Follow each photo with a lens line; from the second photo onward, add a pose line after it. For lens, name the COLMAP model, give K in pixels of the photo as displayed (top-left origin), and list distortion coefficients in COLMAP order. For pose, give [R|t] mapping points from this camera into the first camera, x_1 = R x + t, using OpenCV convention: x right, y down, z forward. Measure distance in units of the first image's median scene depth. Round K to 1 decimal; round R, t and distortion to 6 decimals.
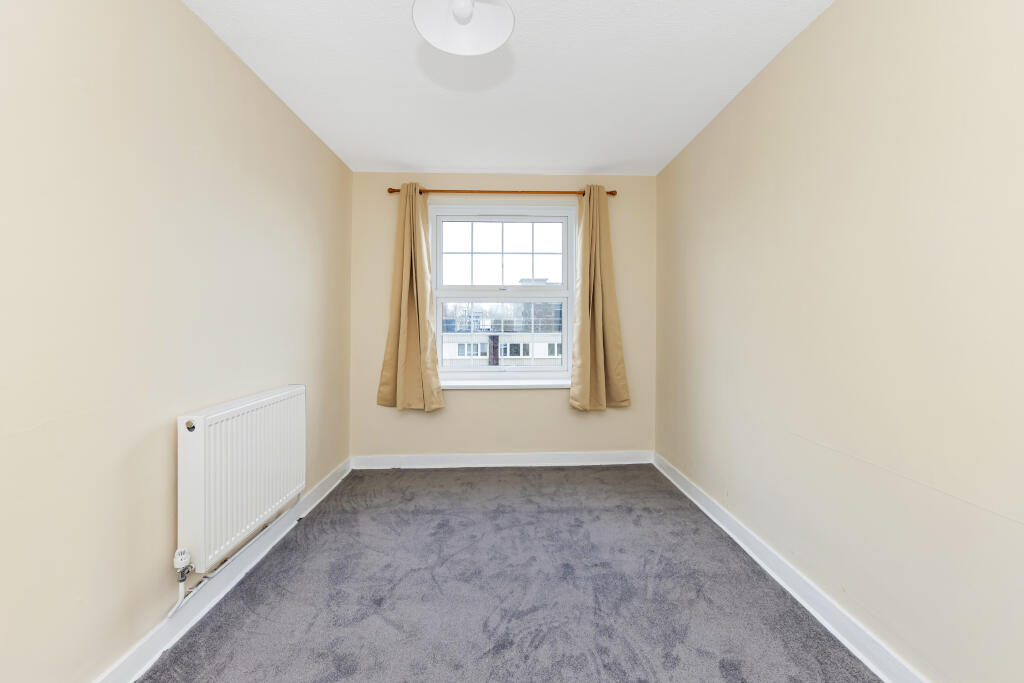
lens RADIAL K [[431.4, 0, 513.6], [0, 431.4, 314.0], [0, 0, 1]] dist [0.000234, -0.000381]
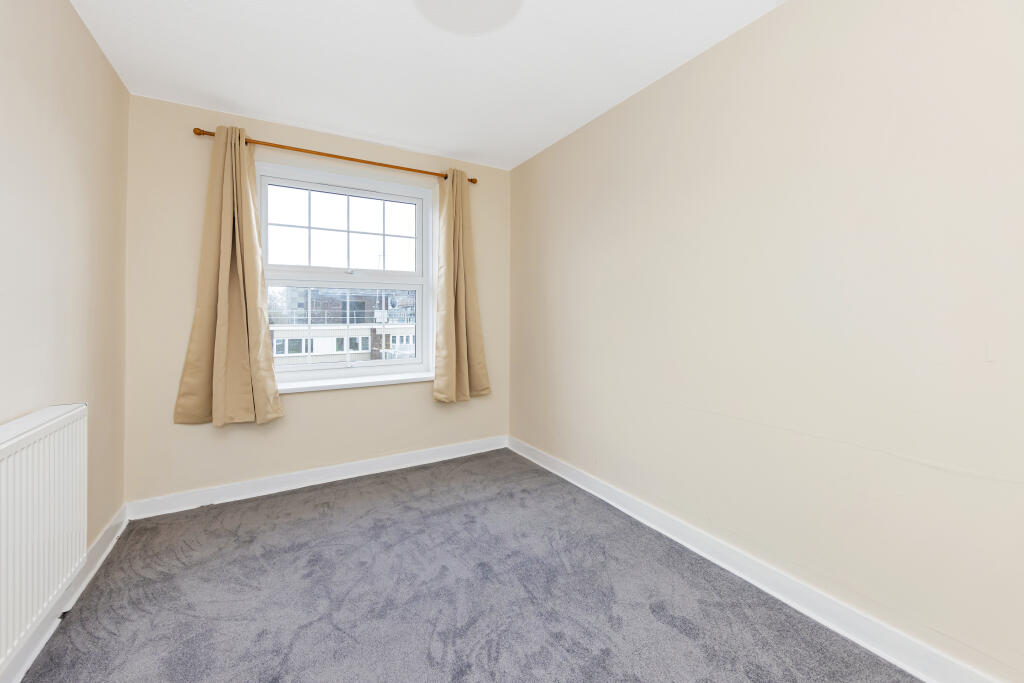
lens RADIAL K [[431.6, 0, 533.2], [0, 431.6, 308.1], [0, 0, 1]] dist [0.001772, -0.000439]
pose [[0.870416, 0.006882, 0.492269, -0.182212], [-0.009529, 0.999950, 0.002870, 0.010454], [-0.492225, -0.007189, 0.870438, 0.088322]]
